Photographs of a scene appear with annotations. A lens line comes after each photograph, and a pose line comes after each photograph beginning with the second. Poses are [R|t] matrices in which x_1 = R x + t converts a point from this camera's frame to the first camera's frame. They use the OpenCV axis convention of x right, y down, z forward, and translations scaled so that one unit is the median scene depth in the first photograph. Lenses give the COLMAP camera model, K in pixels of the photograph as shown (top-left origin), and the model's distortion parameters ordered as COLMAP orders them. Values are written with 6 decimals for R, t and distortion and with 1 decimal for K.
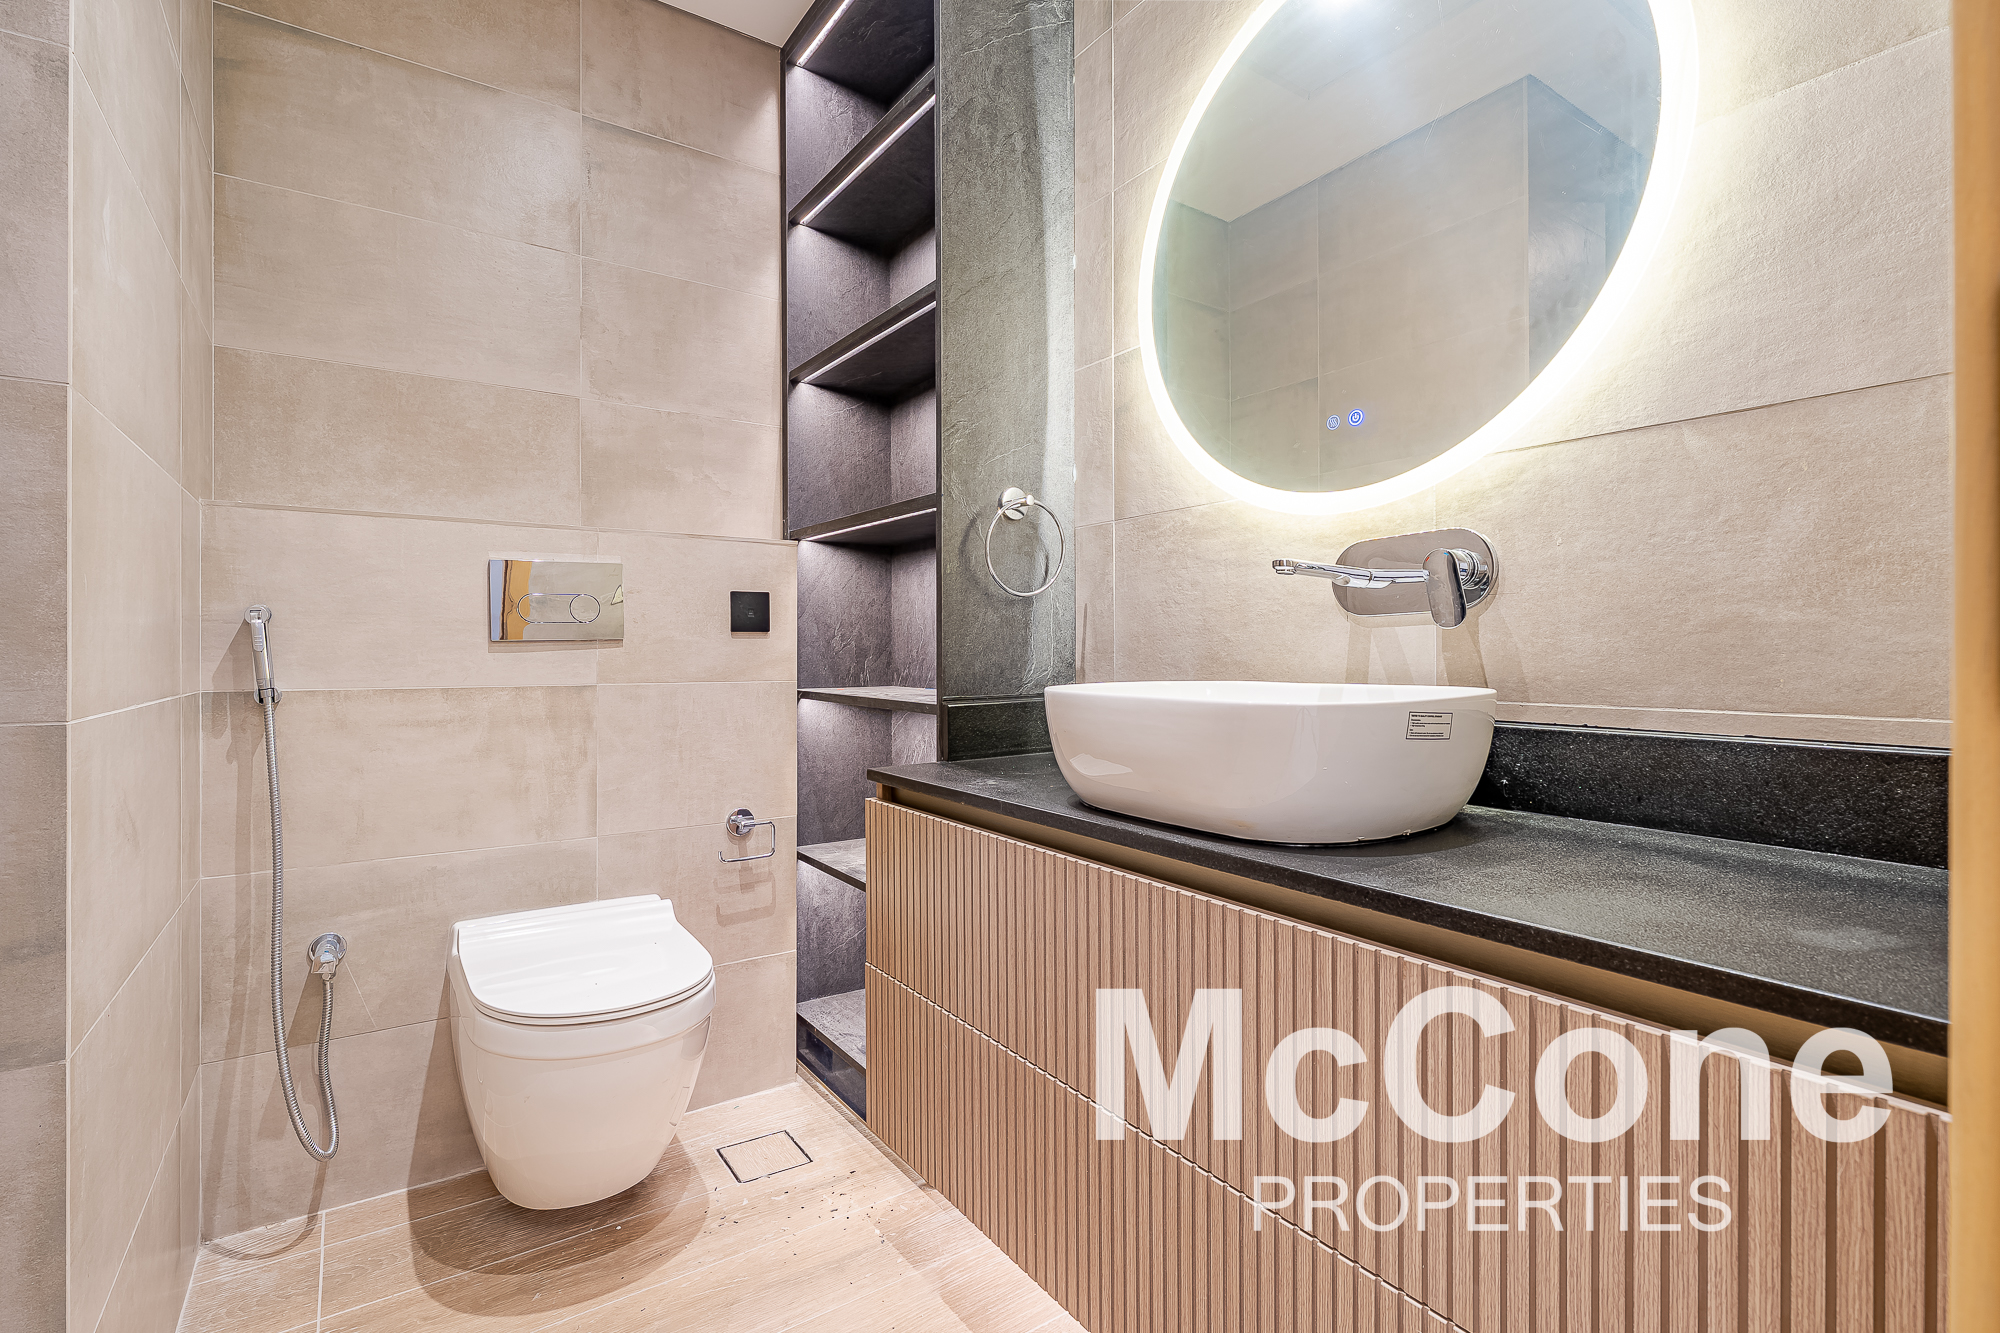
lens RADIAL K [[924.4, 0, 1000.0], [0, 924.4, 666.5], [0, 0, 1]] dist [0.001026, -0.000147]
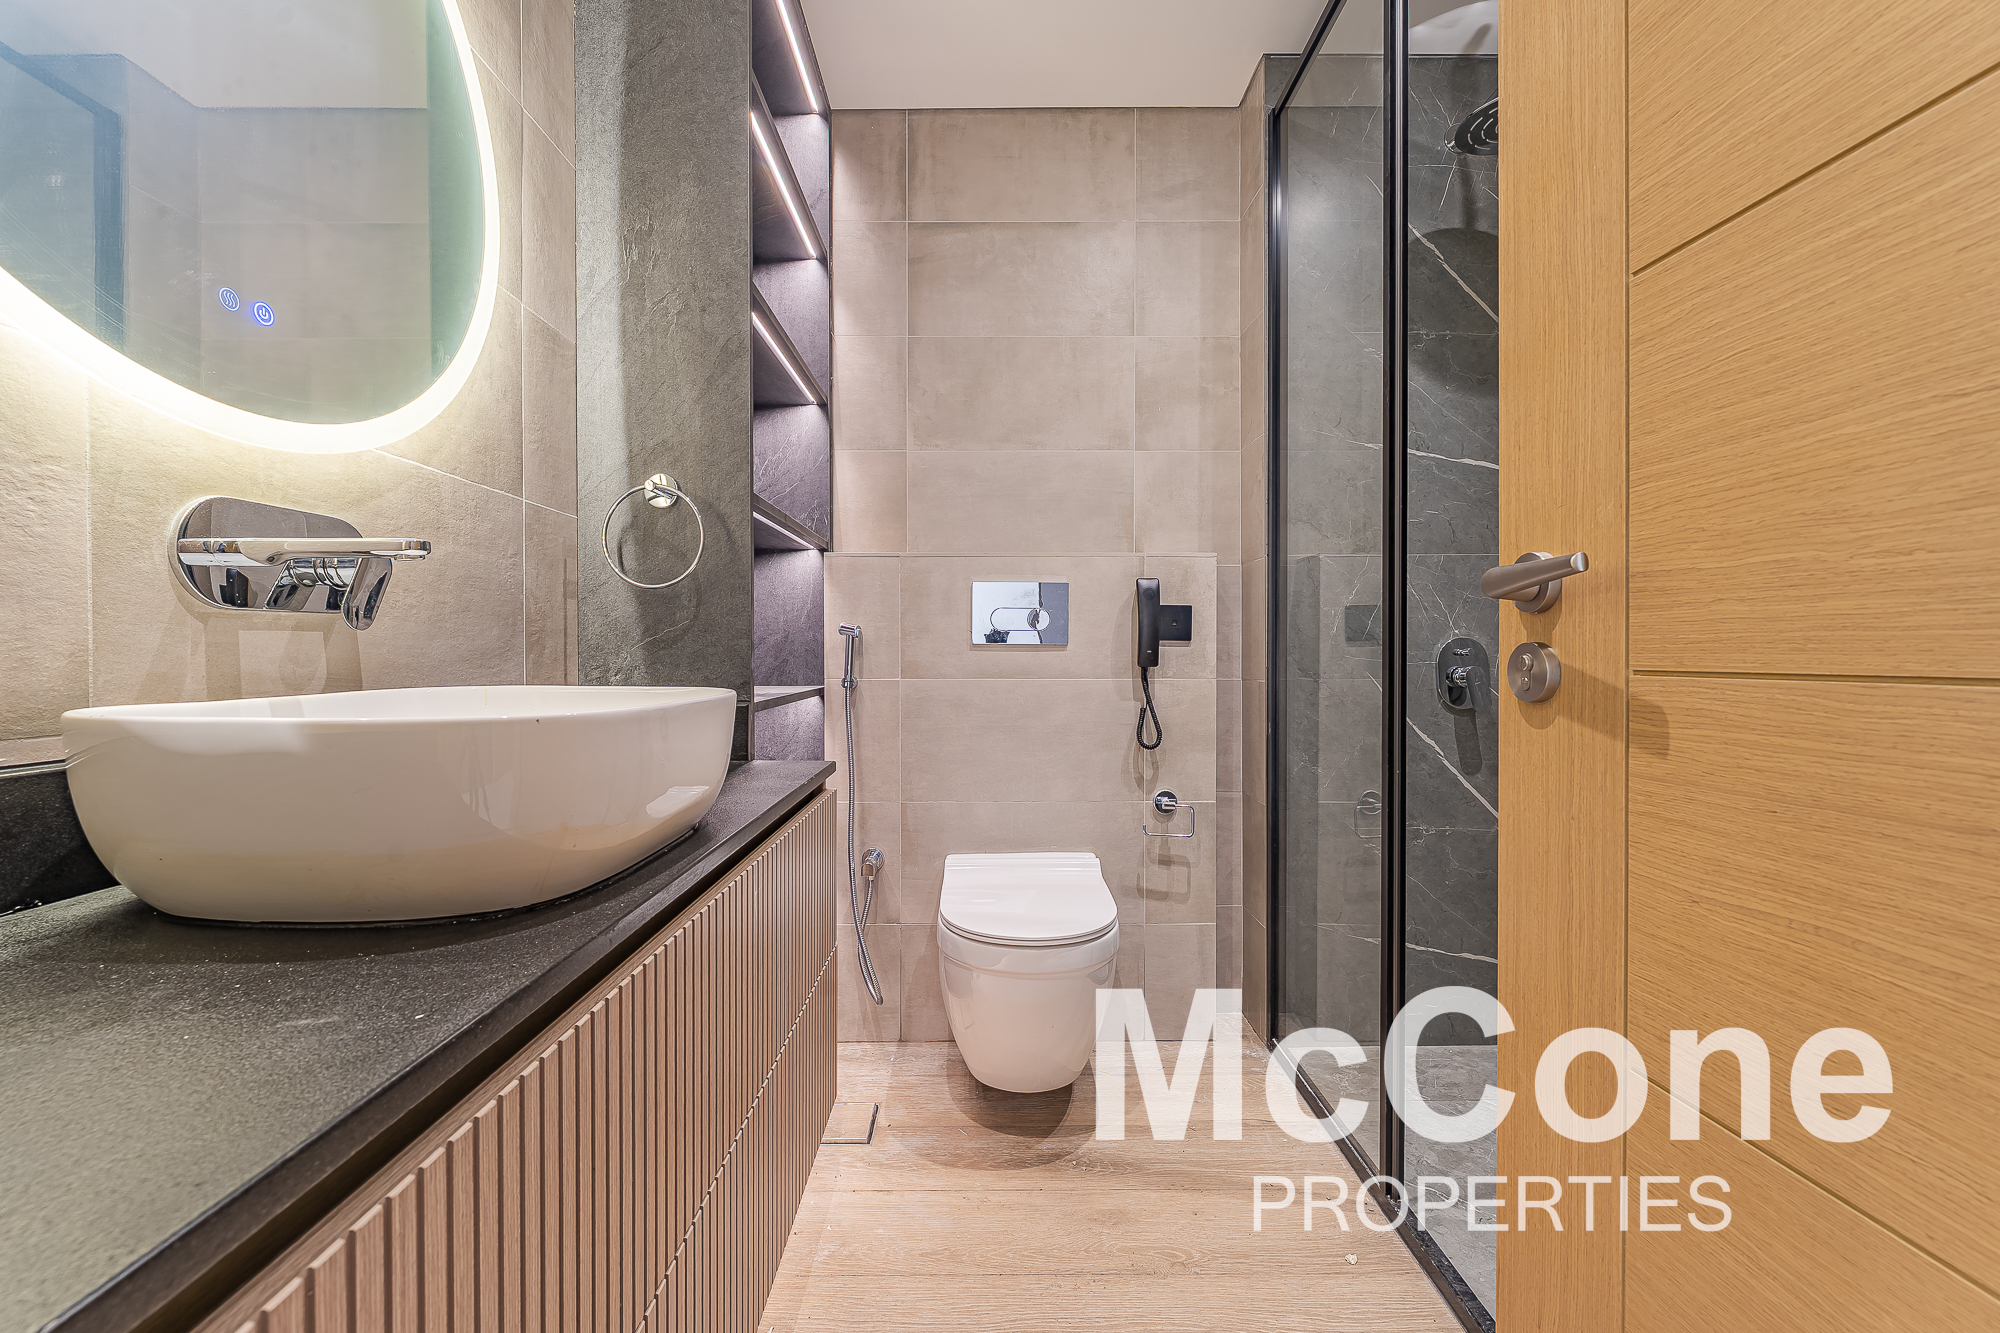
lens RADIAL K [[800.1, 0, 990.9], [0, 800.1, 659.5], [0, 0, 1]] dist [0.001651, -0.000202]
pose [[0.817048, 0.009686, -0.576488, 0.110496], [-0.014278, 0.999892, -0.003436, -0.001596], [0.576393, 0.011038, 0.817098, 0.069054]]
